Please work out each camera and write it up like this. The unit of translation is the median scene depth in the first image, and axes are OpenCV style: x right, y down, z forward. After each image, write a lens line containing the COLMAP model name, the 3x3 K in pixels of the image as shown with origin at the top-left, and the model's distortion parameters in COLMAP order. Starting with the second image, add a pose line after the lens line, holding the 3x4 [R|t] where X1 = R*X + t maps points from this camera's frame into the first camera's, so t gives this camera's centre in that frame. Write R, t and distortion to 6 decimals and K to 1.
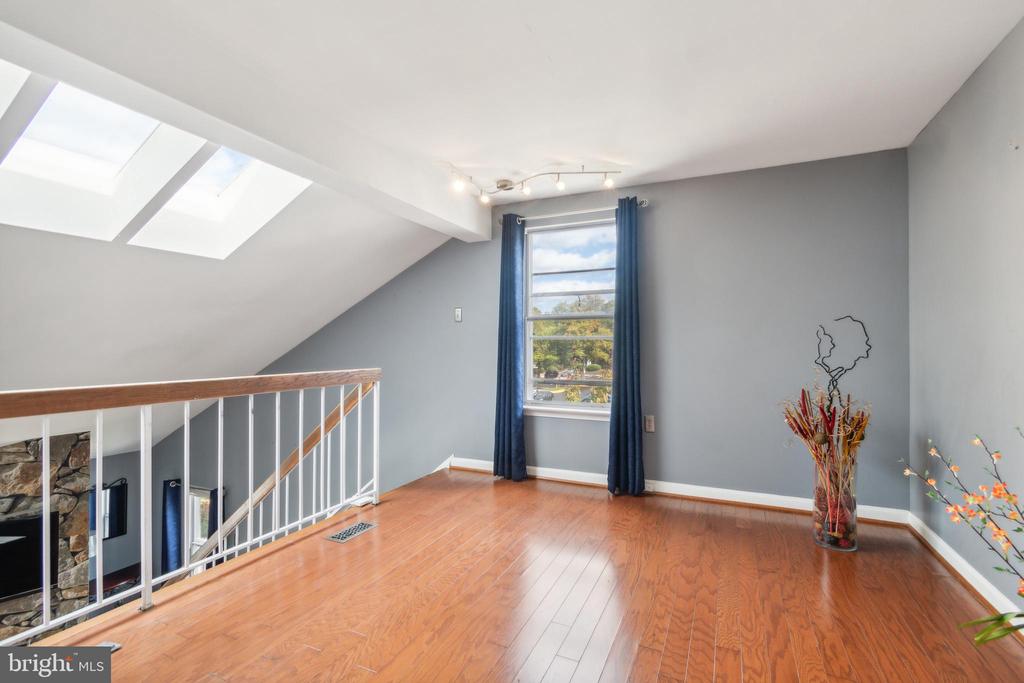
lens RADIAL K [[465.2, 0, 516.5], [0, 465.2, 348.2], [0, 0, 1]] dist [0.003443, 0.002024]
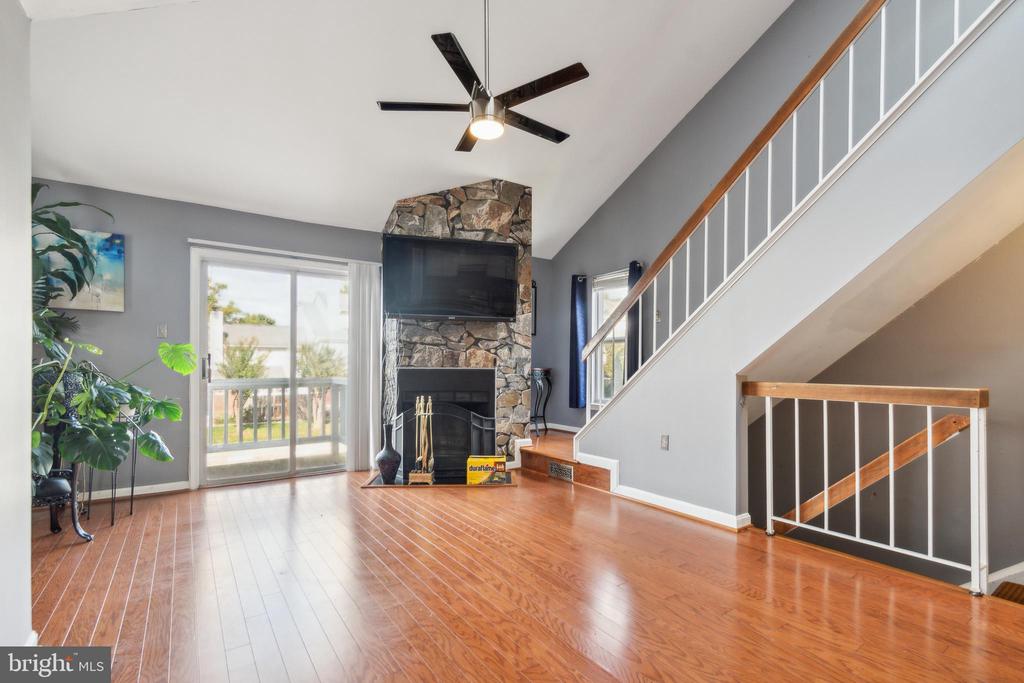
lens RADIAL K [[470.9, 0, 512.1], [0, 470.9, 366.1], [0, 0, 1]] dist [0.002352, 0.000787]
pose [[0.854383, 0.000813, -0.519644, -0.435284], [-0.001788, 0.999997, -0.001376, 0.589640], [0.519641, 0.002105, 0.854382, 0.110229]]
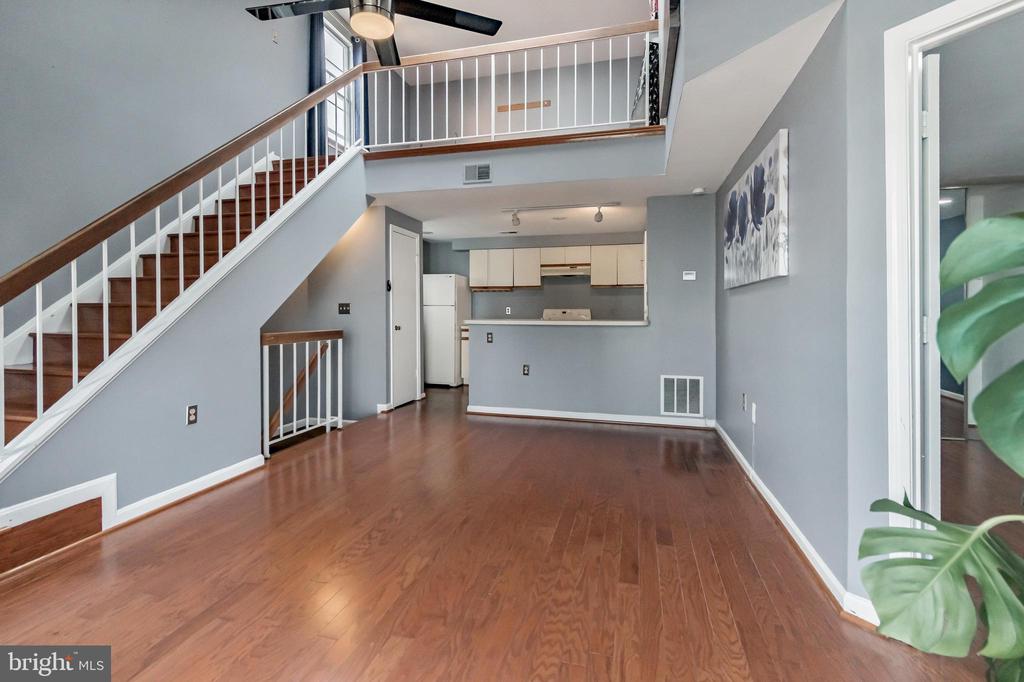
lens RADIAL K [[490.8, 0, 492.9], [0, 490.8, 311.5], [0, 0, 1]] dist [0.001042, 0.000344]
pose [[-0.133638, -0.001766, 0.991029, -1.293677], [-0.001881, 0.999997, 0.001528, 0.571275], [-0.991028, -0.001660, -0.133641, 0.560902]]
